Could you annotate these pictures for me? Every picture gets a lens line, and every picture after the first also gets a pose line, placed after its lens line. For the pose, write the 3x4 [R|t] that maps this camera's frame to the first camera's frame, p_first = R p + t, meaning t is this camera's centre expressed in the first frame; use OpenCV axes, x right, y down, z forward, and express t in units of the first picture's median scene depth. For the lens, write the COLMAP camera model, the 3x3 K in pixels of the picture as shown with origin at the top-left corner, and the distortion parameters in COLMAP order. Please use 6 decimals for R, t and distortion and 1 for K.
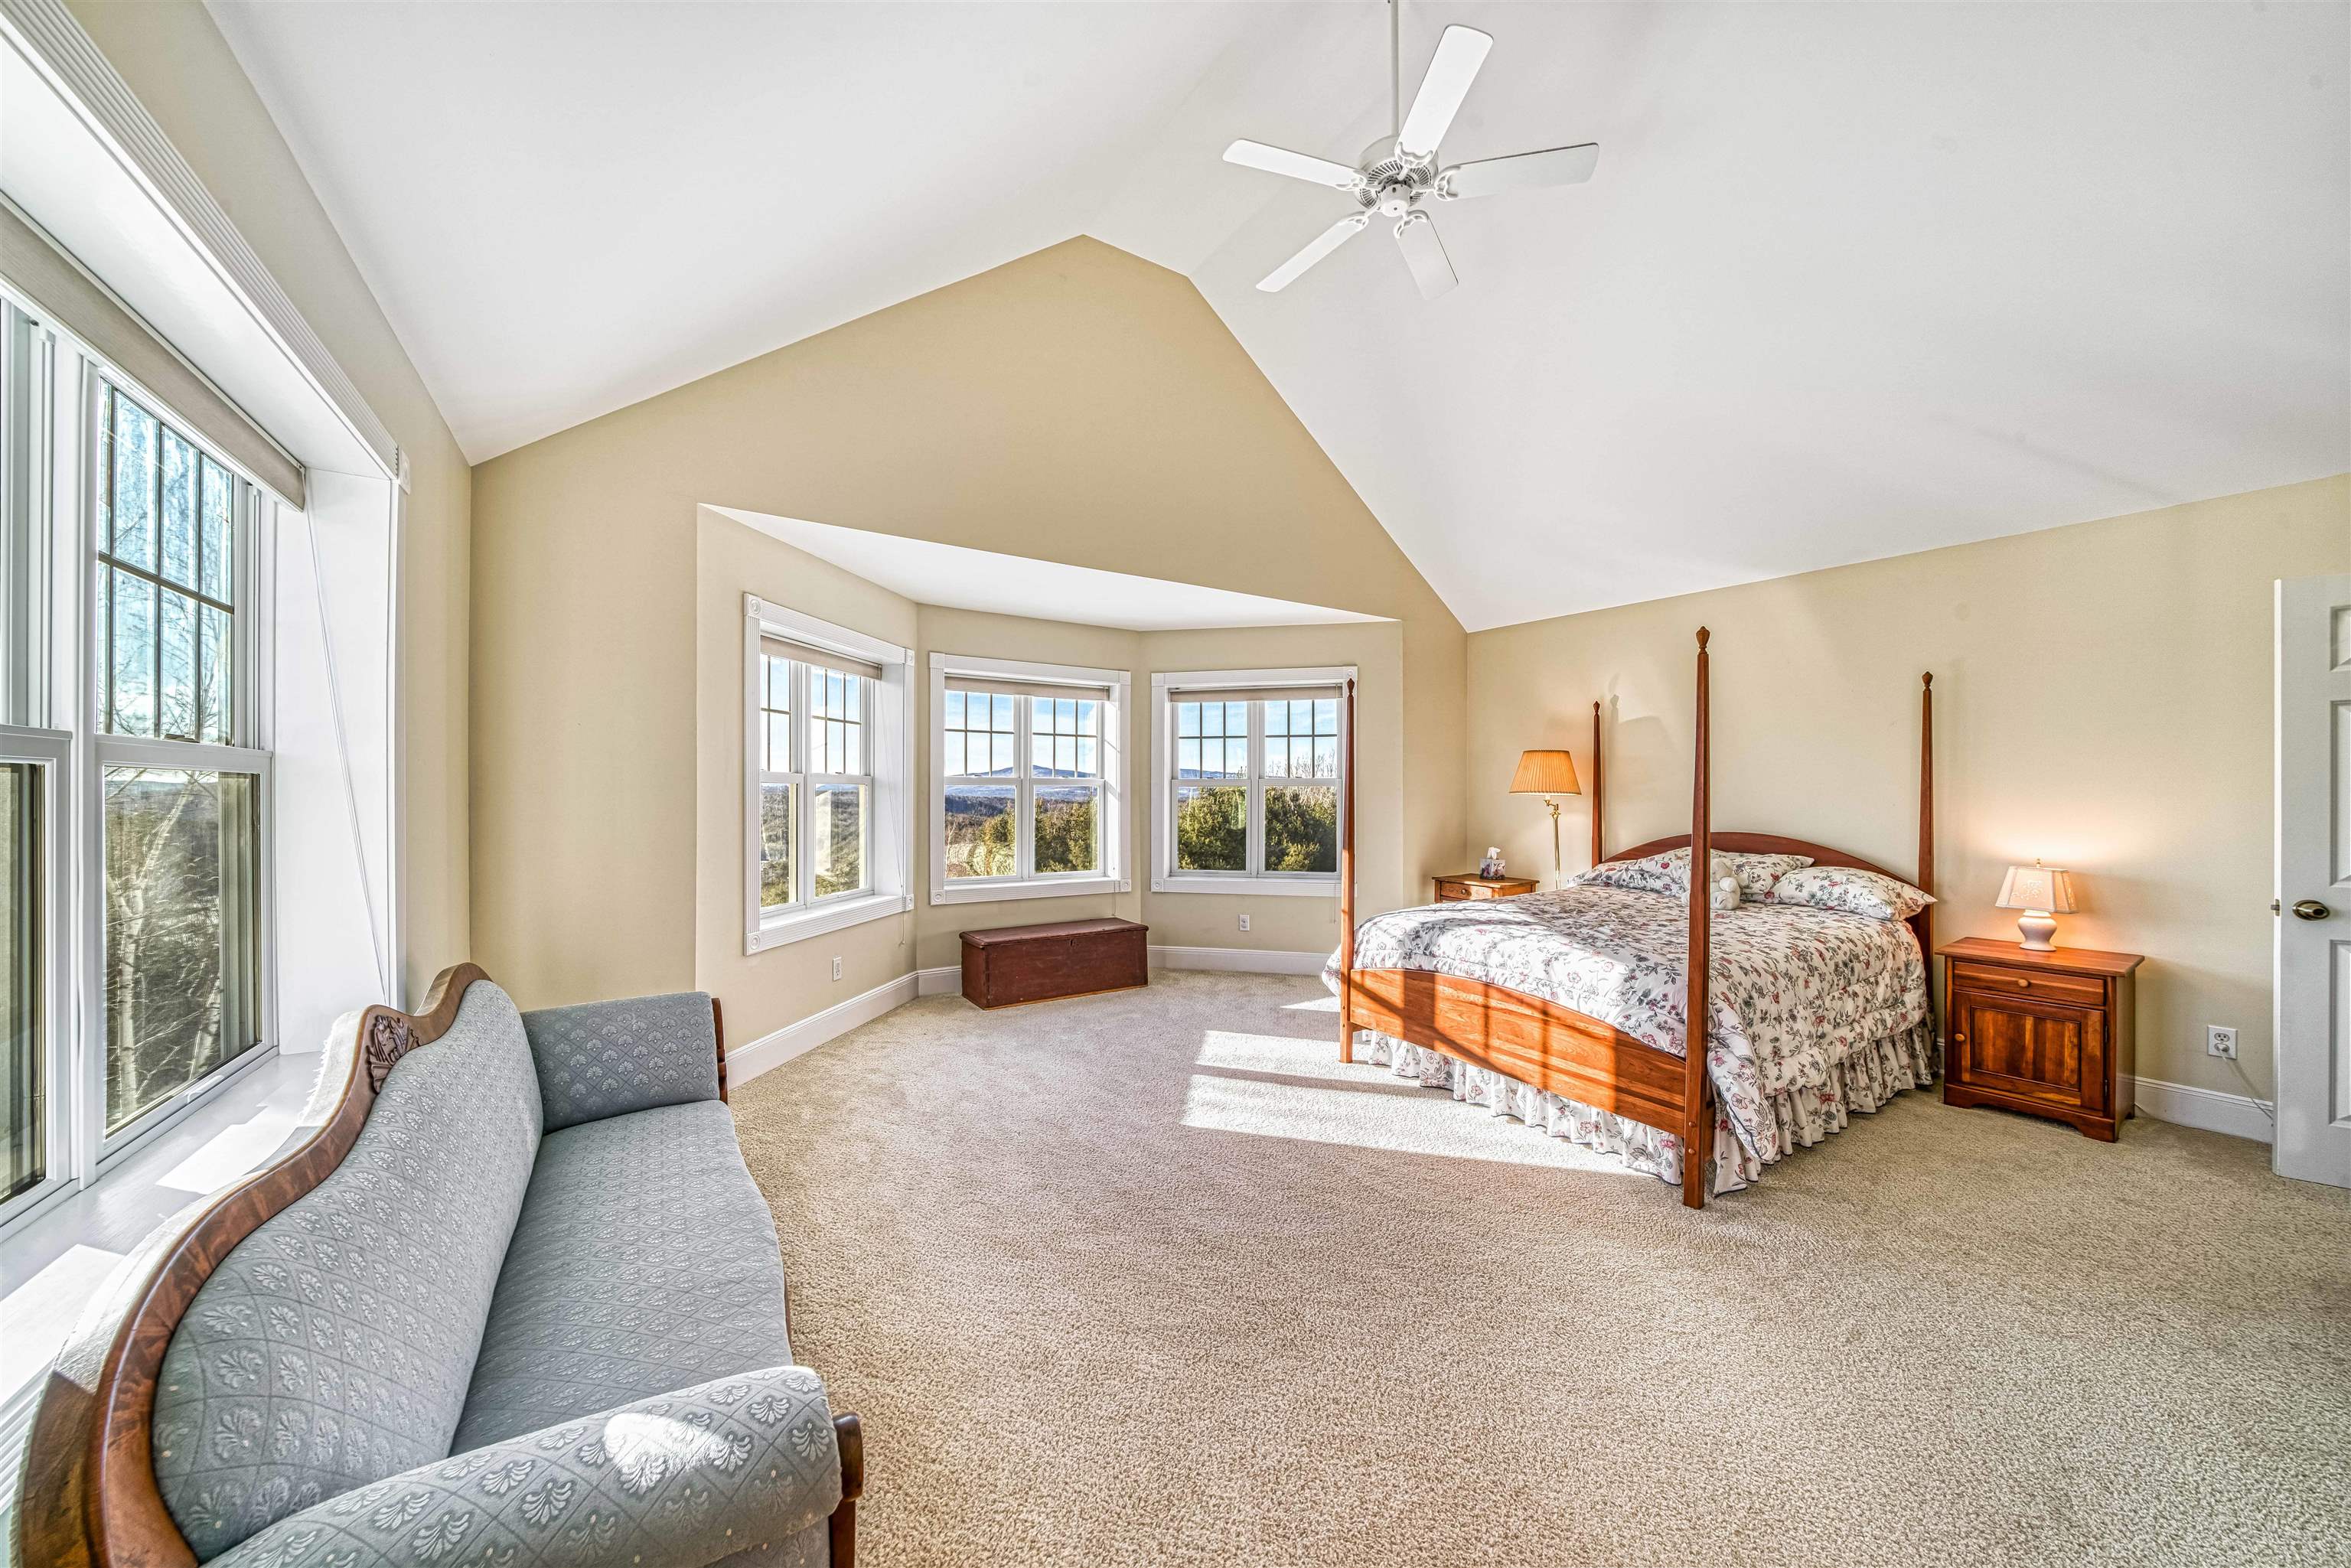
lens RADIAL K [[806.0, 0, 1167.1], [0, 806.0, 796.5], [0, 0, 1]] dist [-0.002977, 0.000946]
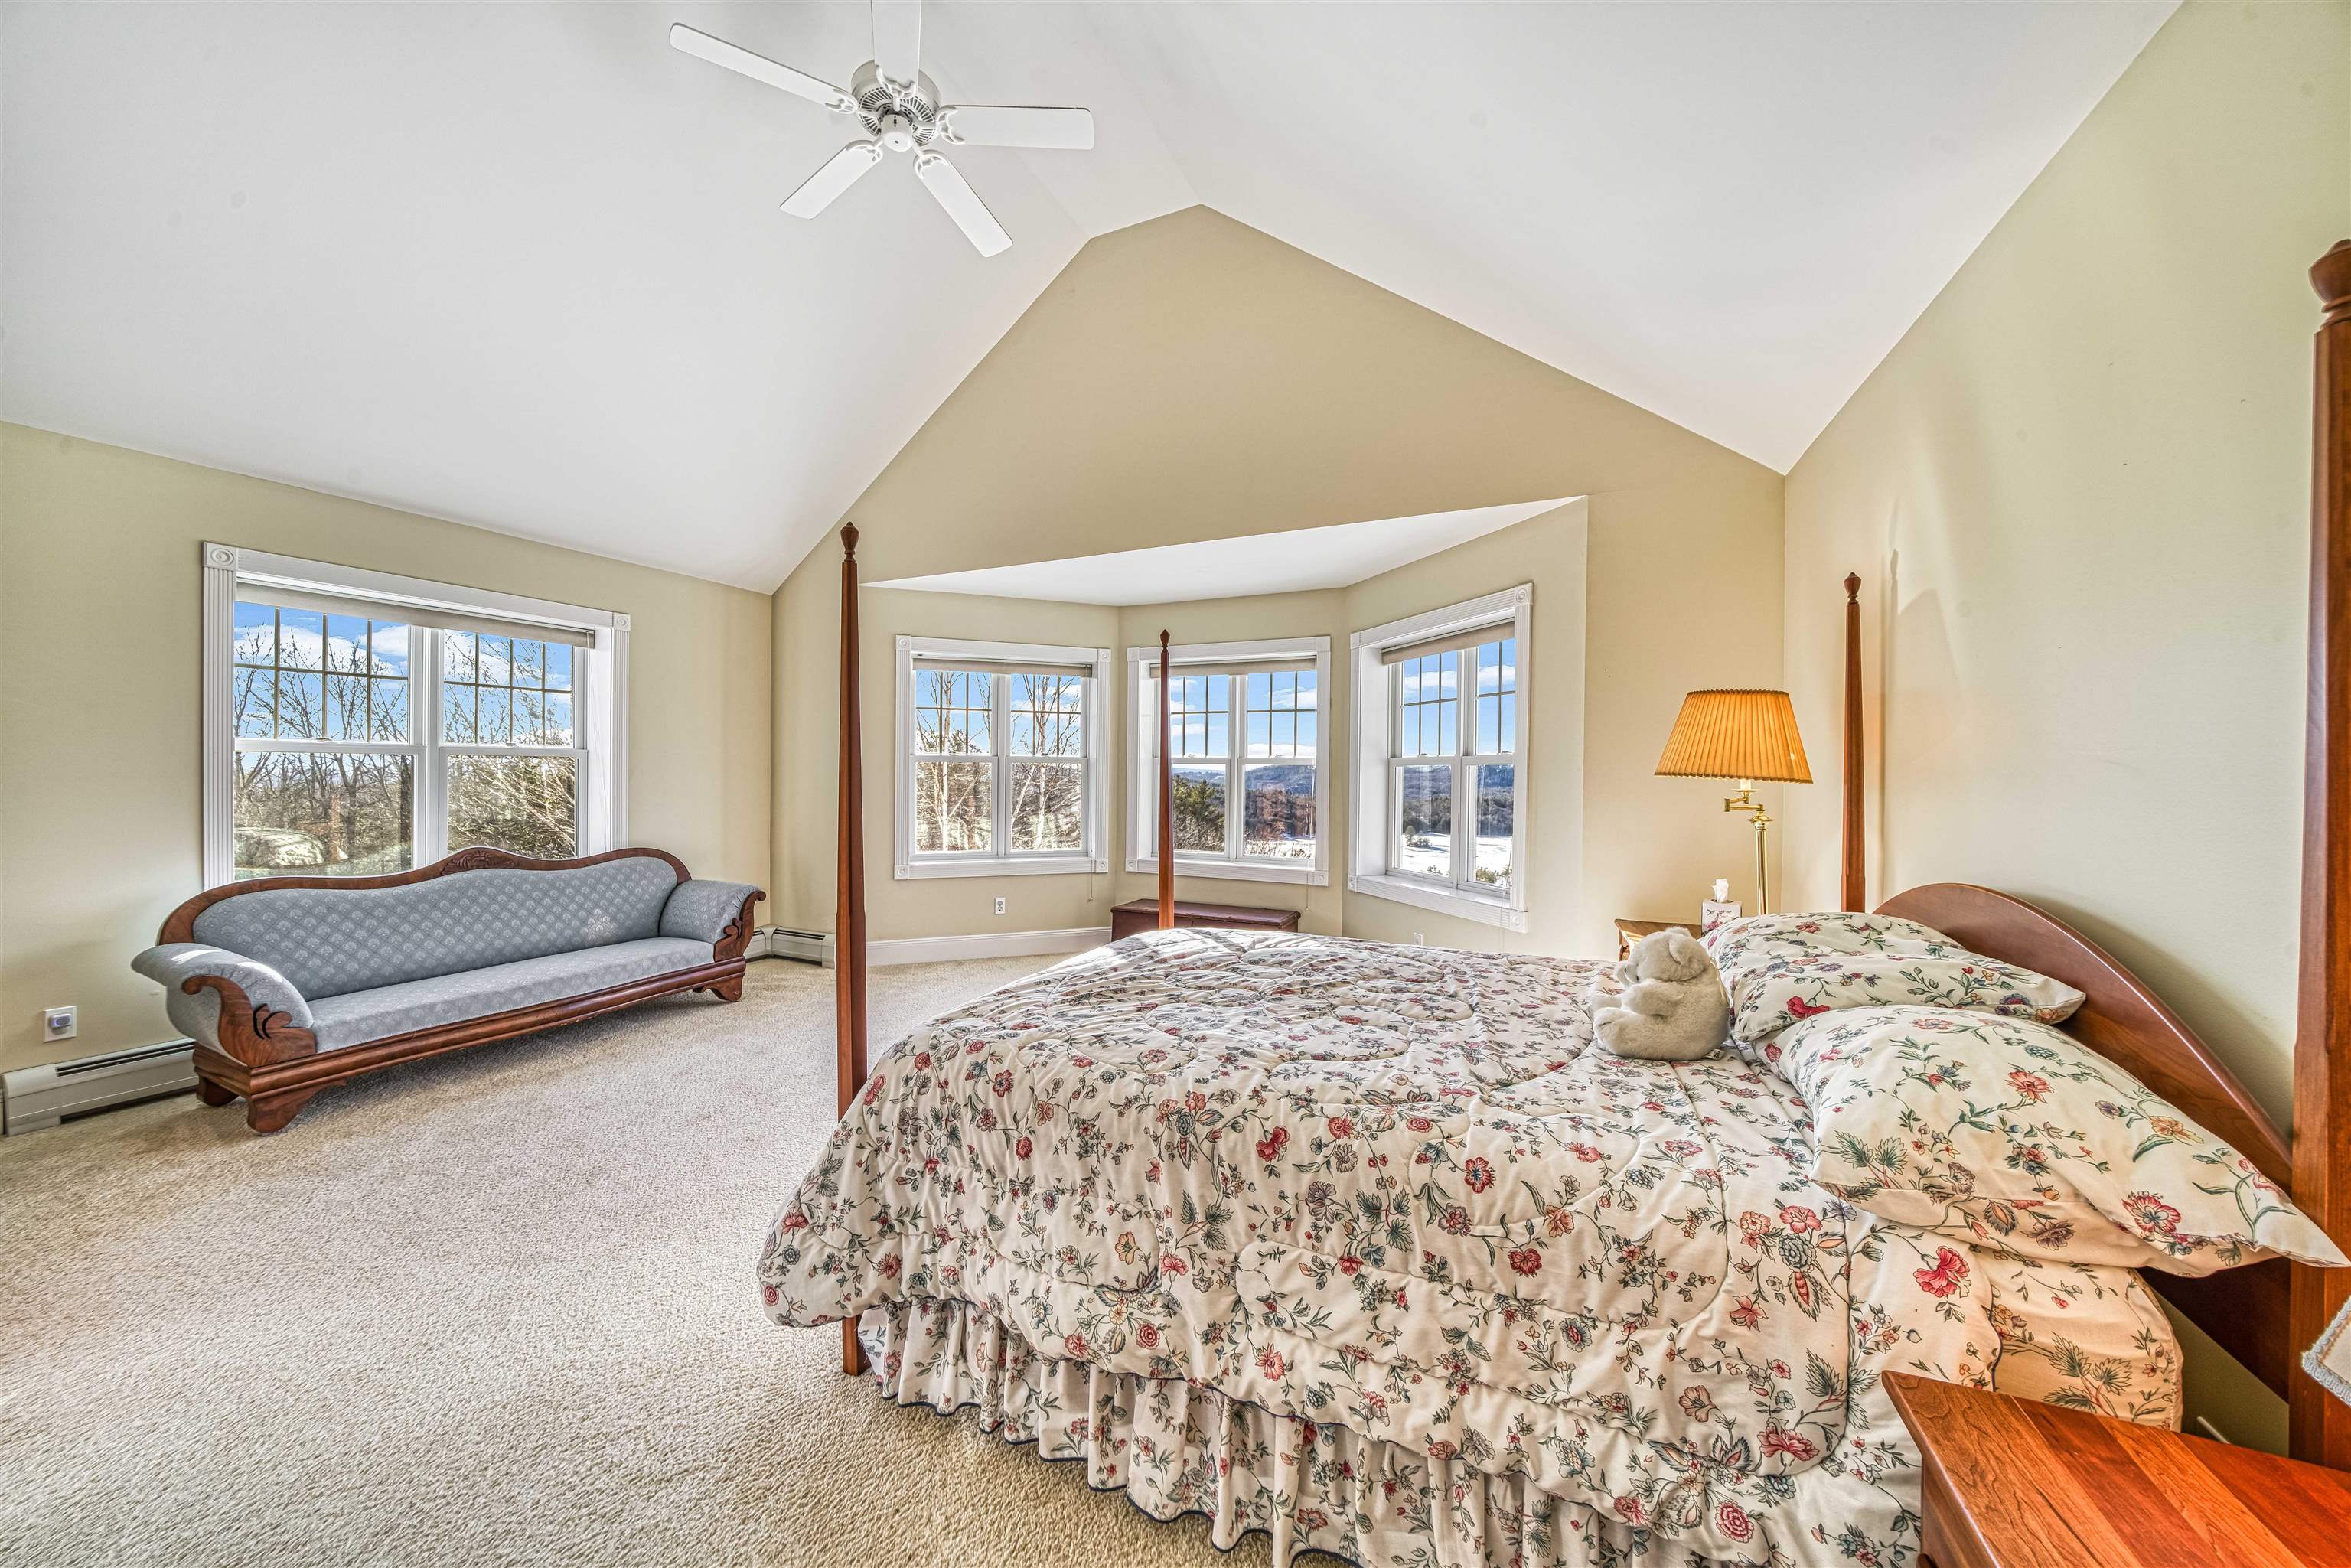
lens RADIAL K [[806.0, 0, 1169.5], [0, 806.0, 775.9], [0, 0, 1]] dist [-0.002977, 0.000946]
pose [[0.524428, 0.006648, -0.851429, 0.681273], [-0.010843, 0.999941, 0.001128, -0.000051], [0.851386, 0.008641, 0.524469, 0.430161]]
